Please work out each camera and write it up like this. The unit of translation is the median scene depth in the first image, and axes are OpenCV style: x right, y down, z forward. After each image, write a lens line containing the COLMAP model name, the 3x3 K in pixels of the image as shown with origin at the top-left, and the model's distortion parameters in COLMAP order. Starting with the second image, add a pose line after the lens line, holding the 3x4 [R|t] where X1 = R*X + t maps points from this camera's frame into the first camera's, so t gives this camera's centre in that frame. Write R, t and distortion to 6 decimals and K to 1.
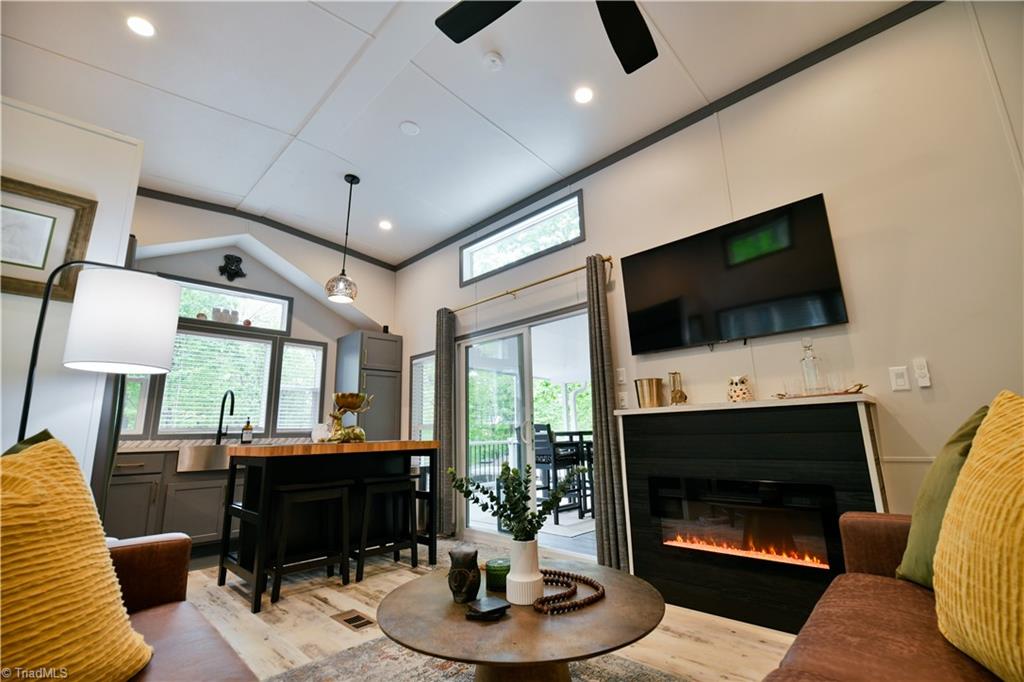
lens RADIAL K [[456.7, 0, 515.9], [0, 456.7, 339.8], [0, 0, 1]] dist [-0.008120, -0.000837]
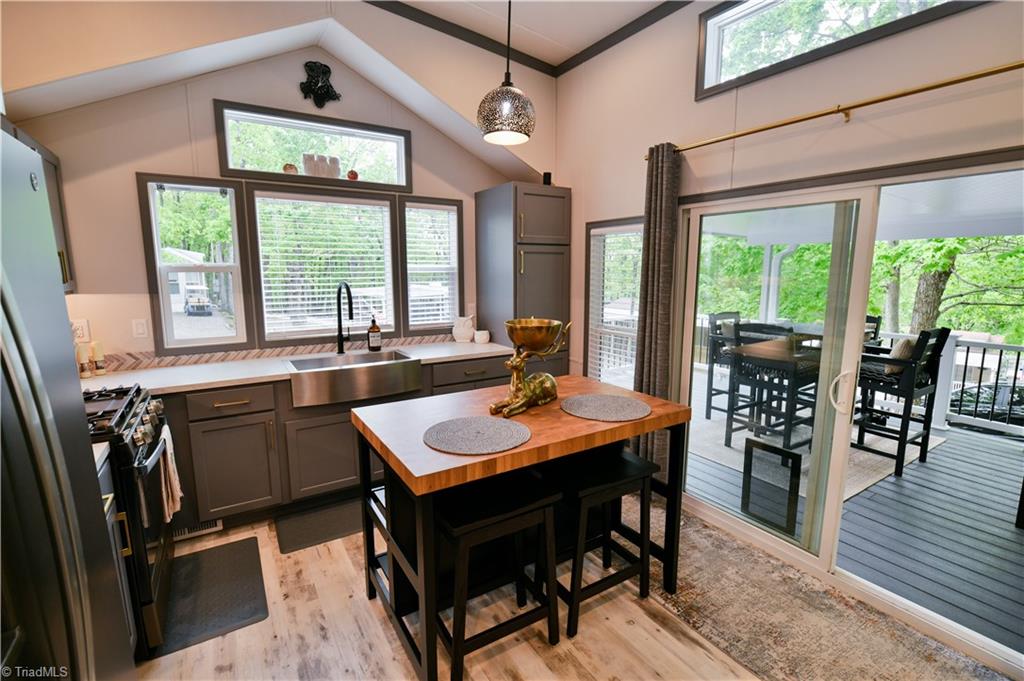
lens RADIAL K [[456.7, 0, 515.9], [0, 456.7, 339.3], [0, 0, 1]] dist [-0.008120, -0.000837]
pose [[0.975806, 0.059580, -0.210363, -0.200470], [0.020352, 0.933223, 0.358720, -0.048574], [0.217688, -0.354323, 0.909432, 0.357971]]
